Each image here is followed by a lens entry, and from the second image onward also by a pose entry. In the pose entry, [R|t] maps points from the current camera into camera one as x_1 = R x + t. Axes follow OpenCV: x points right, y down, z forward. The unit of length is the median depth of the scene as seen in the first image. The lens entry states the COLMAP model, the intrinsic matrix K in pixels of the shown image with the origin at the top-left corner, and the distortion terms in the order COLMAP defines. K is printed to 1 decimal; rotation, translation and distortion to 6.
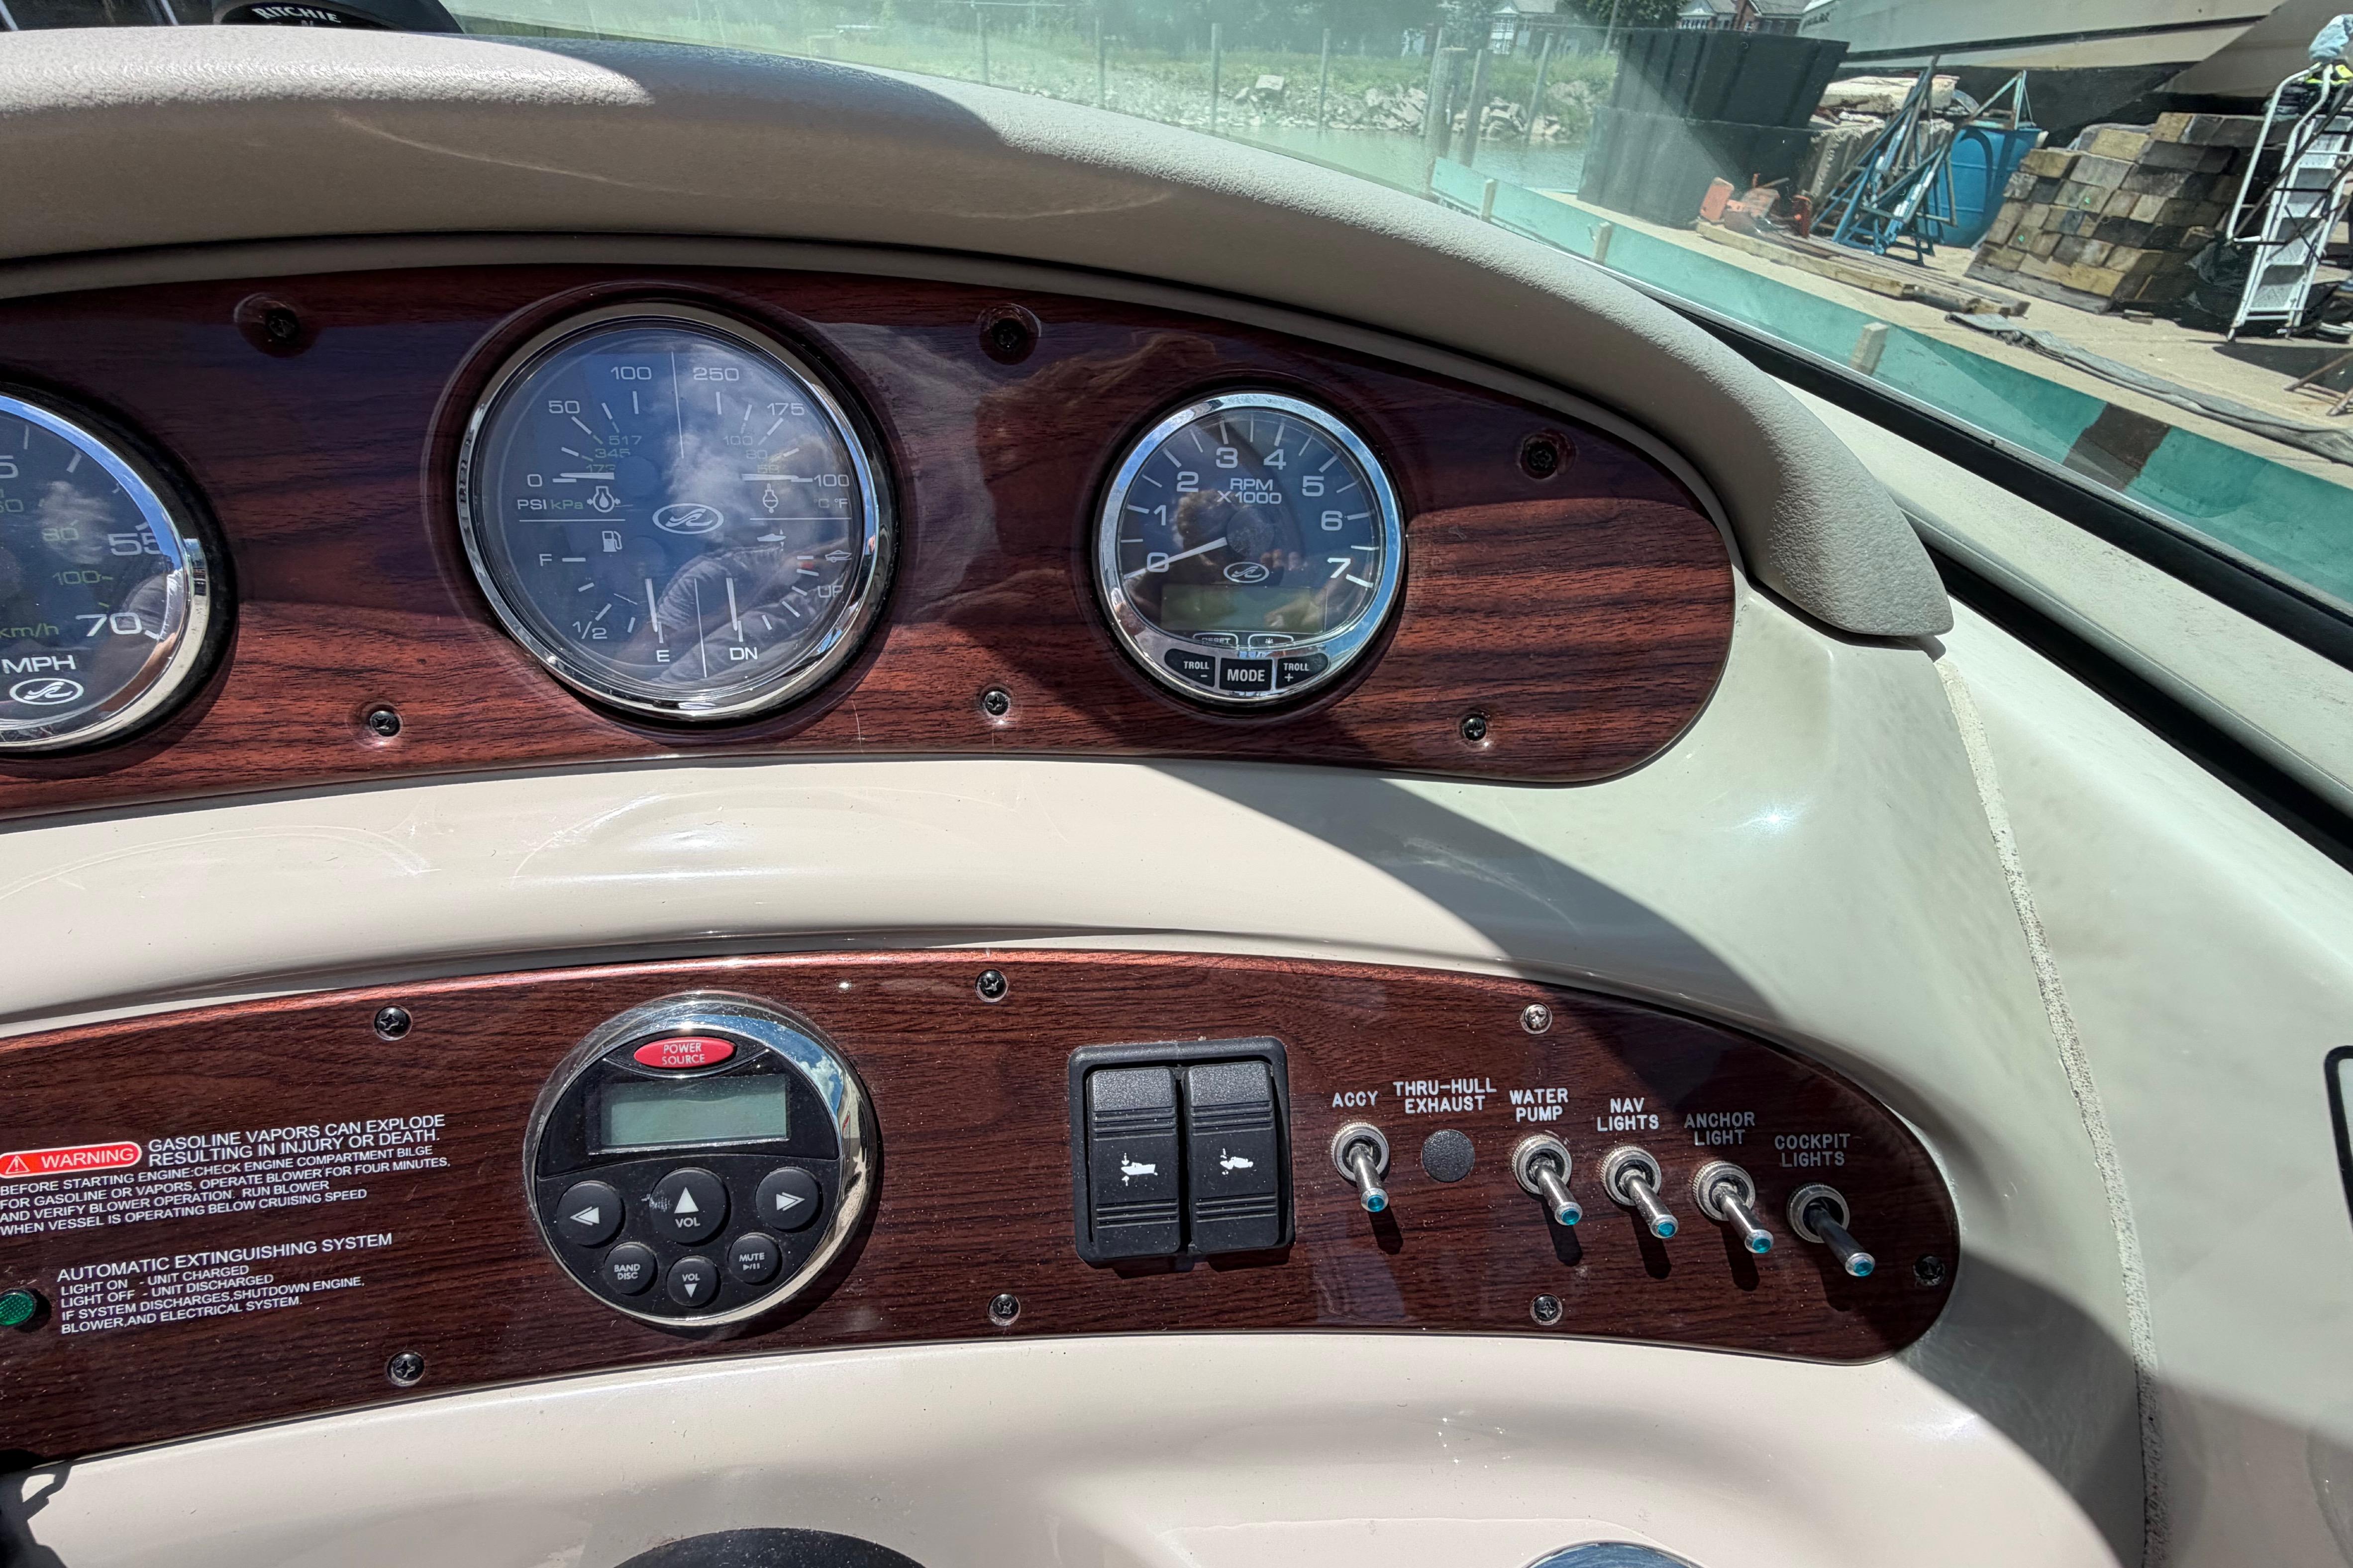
lens RADIAL K [[940.1, 0, 1174.2], [0, 940.1, 778.6], [0, 0, 1]] dist [0.000146, -0.000159]
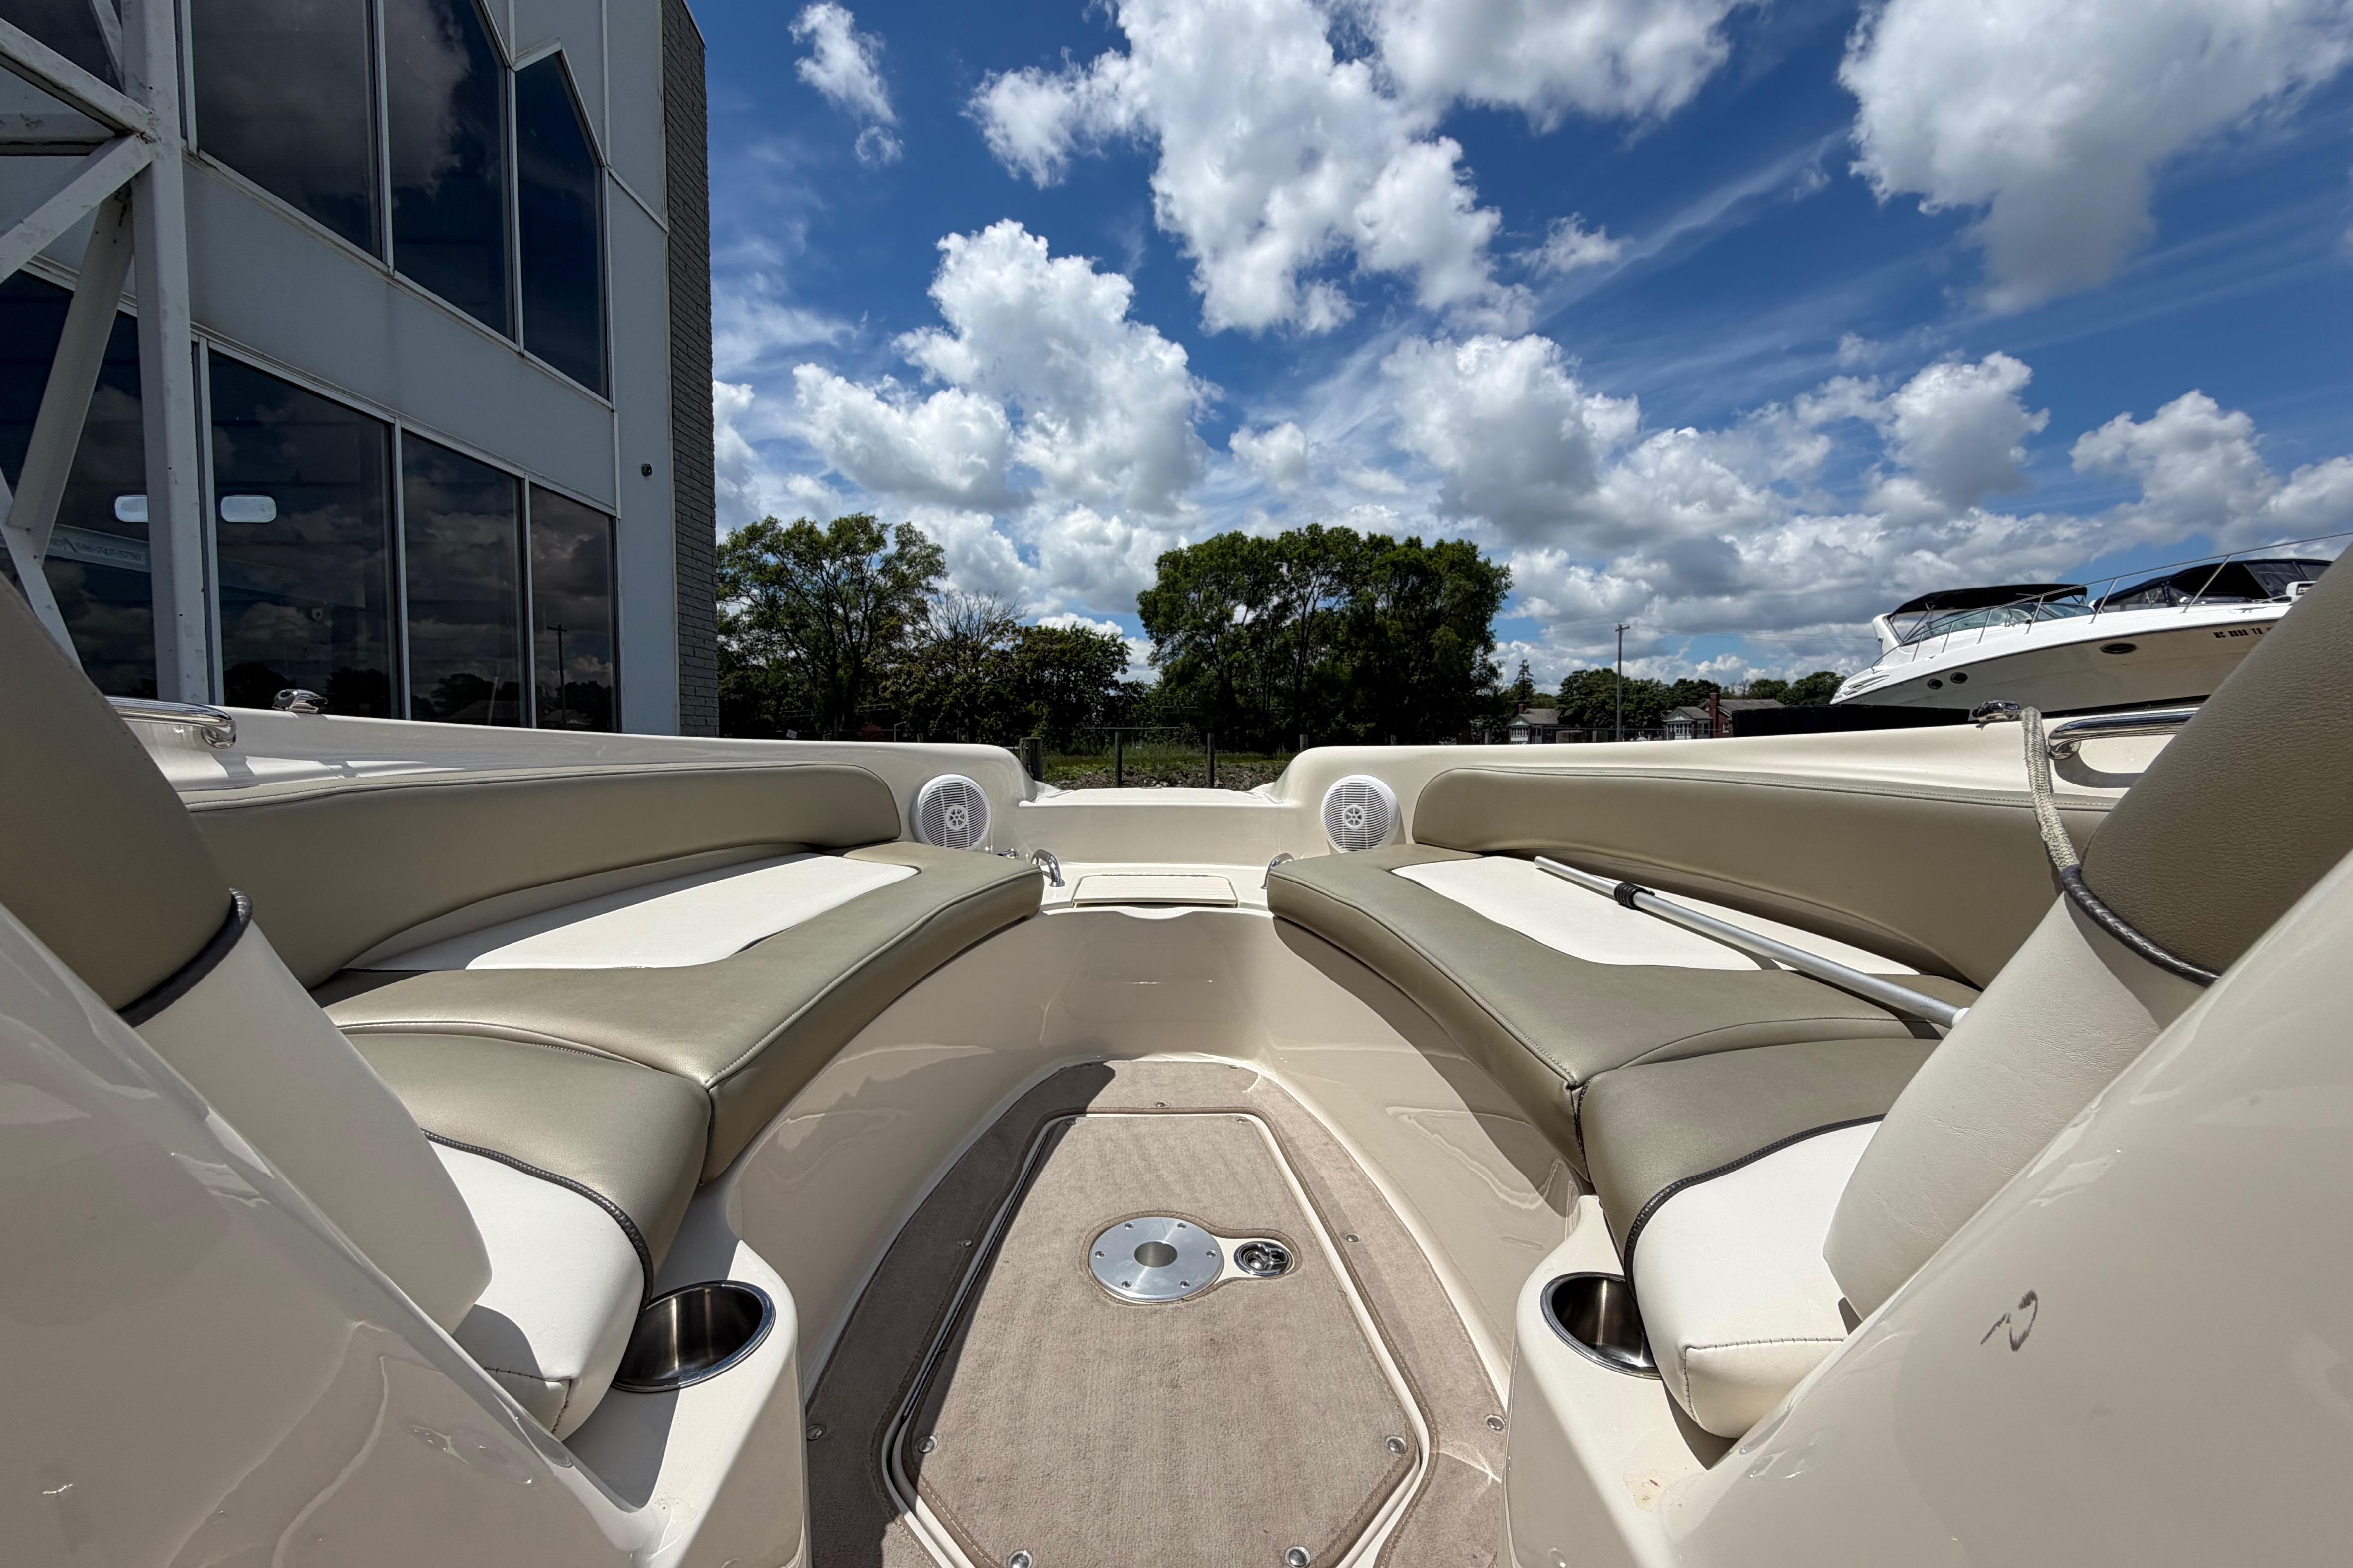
lens RADIAL K [[927.5, 0, 1172.8], [0, 927.5, 782.1], [0, 0, 1]] dist [-0.002398, 0.000438]
pose [[0.996638, -0.027188, -0.077284, -3.383847], [-0.023952, 0.805426, -0.592212, -1.508674], [0.078348, 0.592072, 0.802067, 3.072259]]
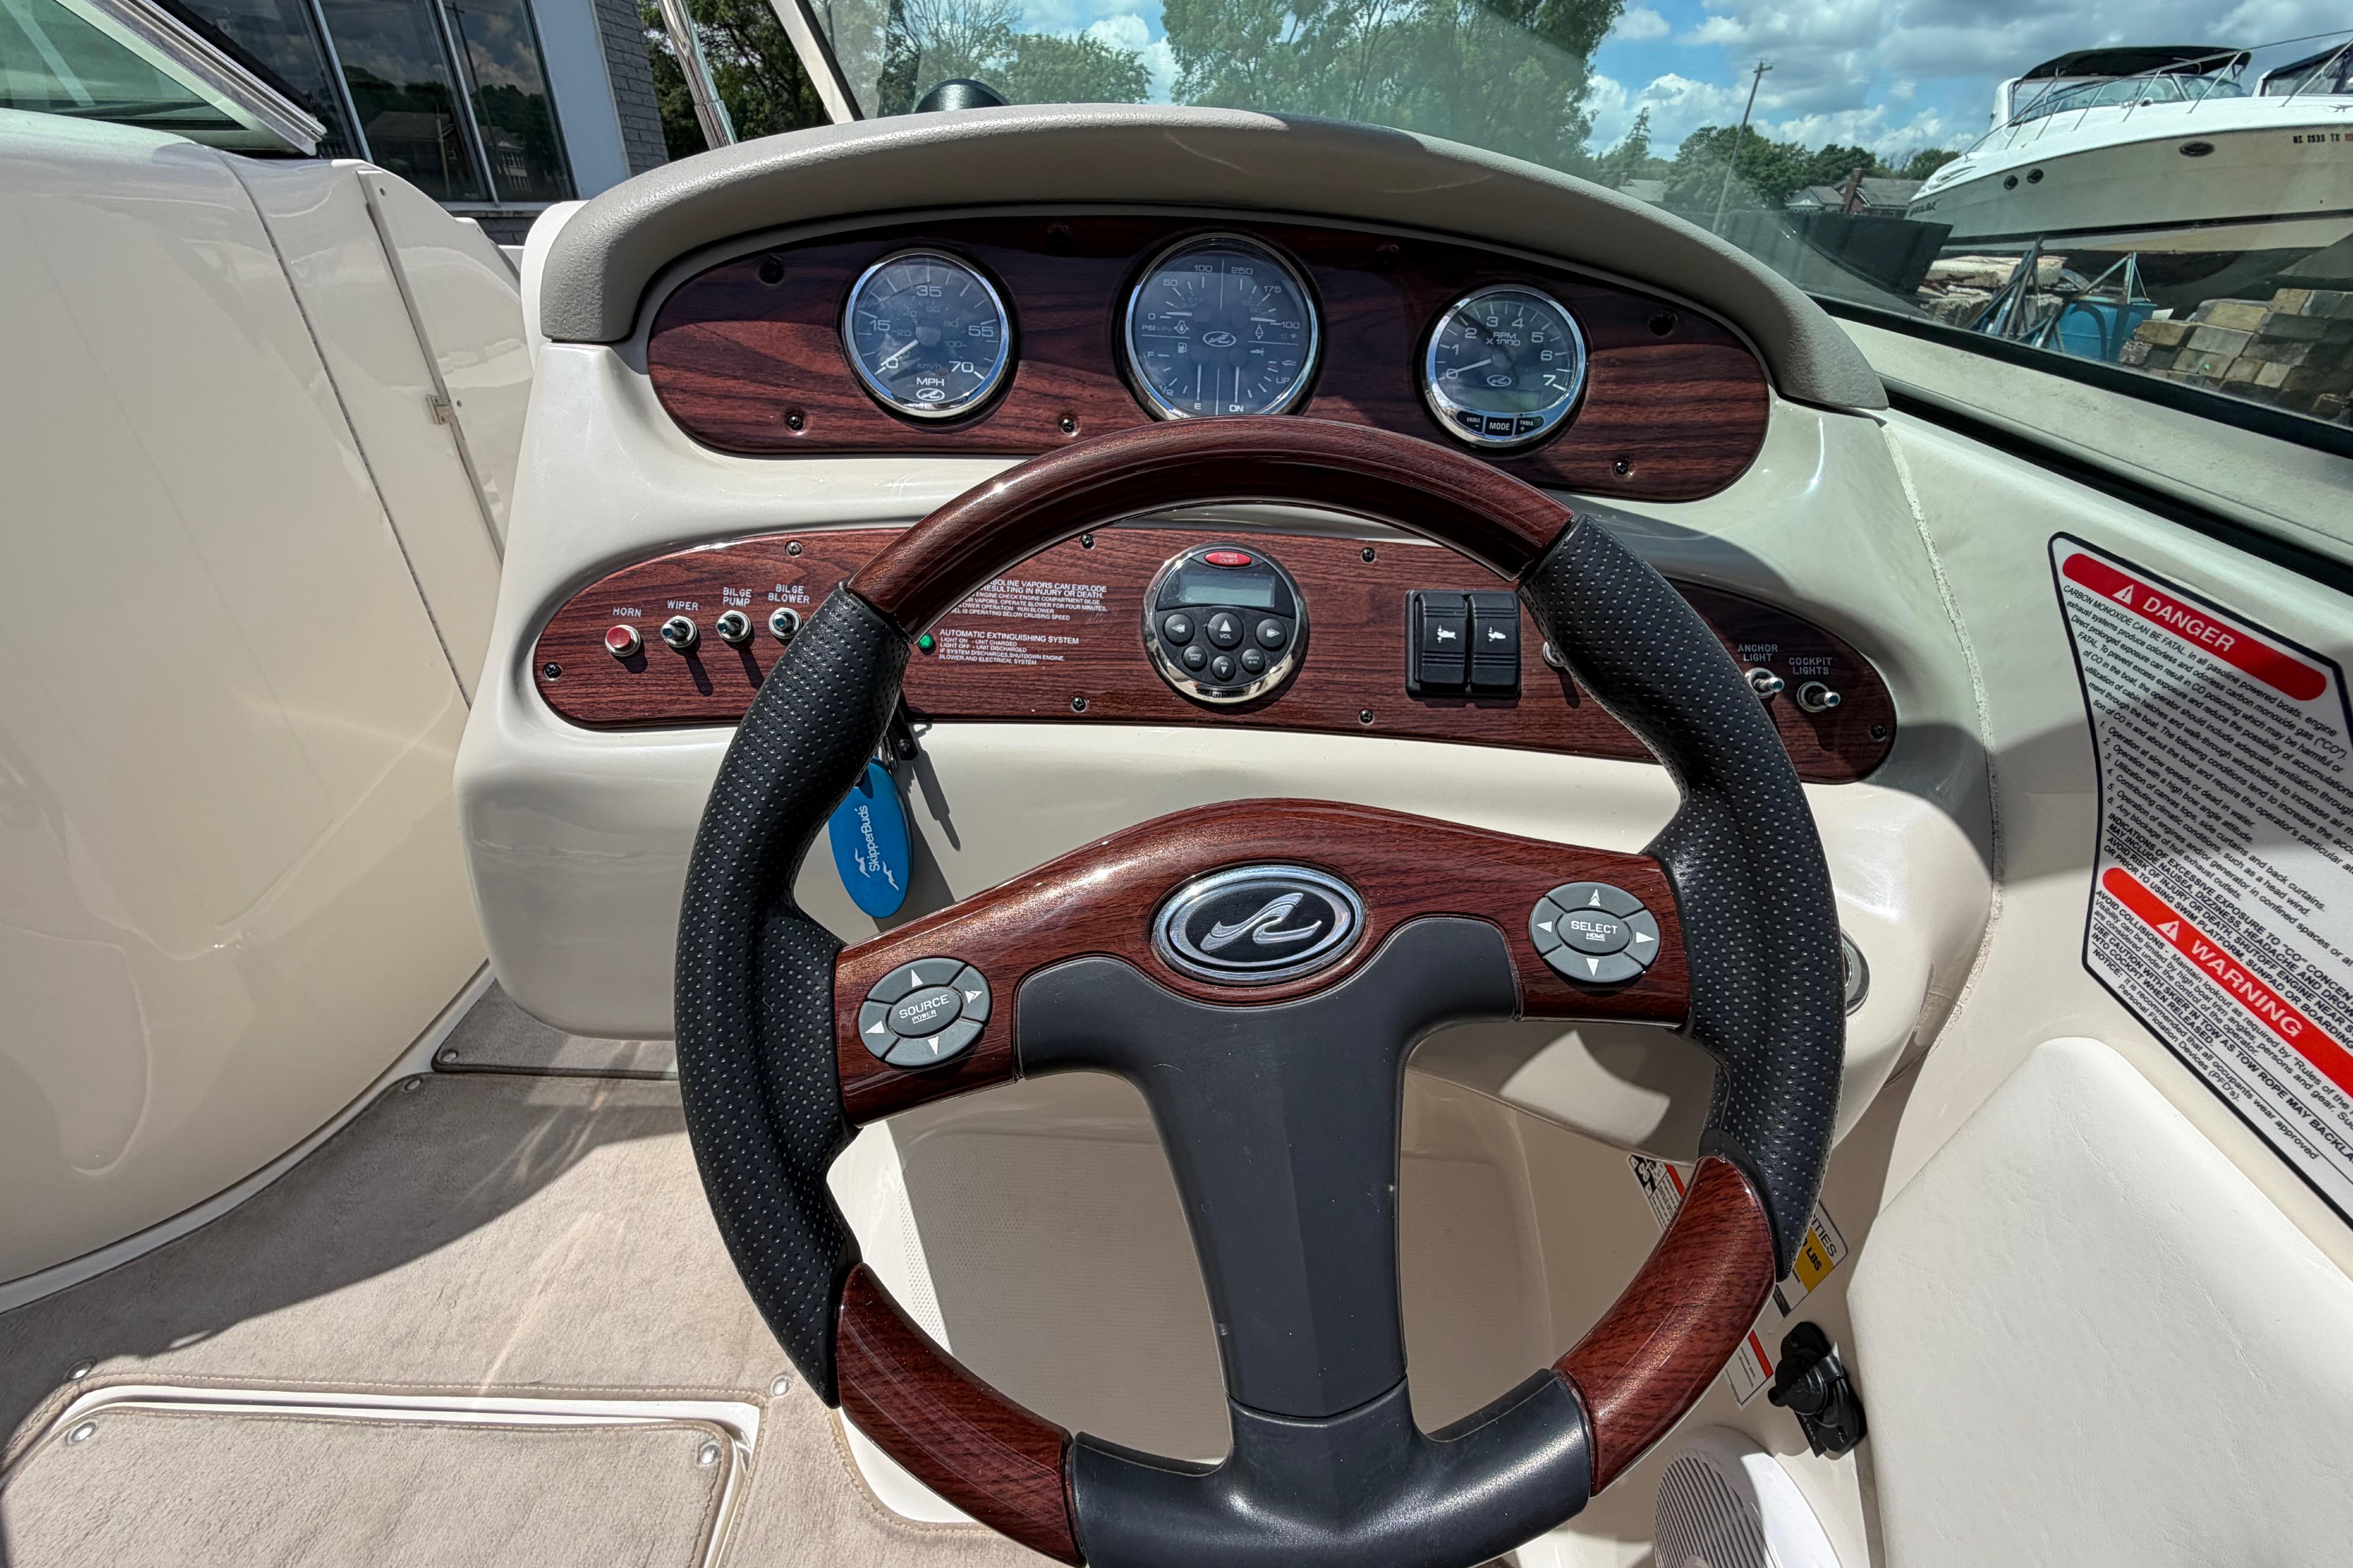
lens RADIAL K [[940.1, 0, 1172.4], [0, 940.1, 777.8], [0, 0, 1]] dist [0.000146, -0.000159]
pose [[0.993425, 0.067406, -0.092543, -0.380433], [-0.078938, 0.988729, -0.127216, 0.946486], [0.082924, 0.133685, 0.987548, -0.898576]]
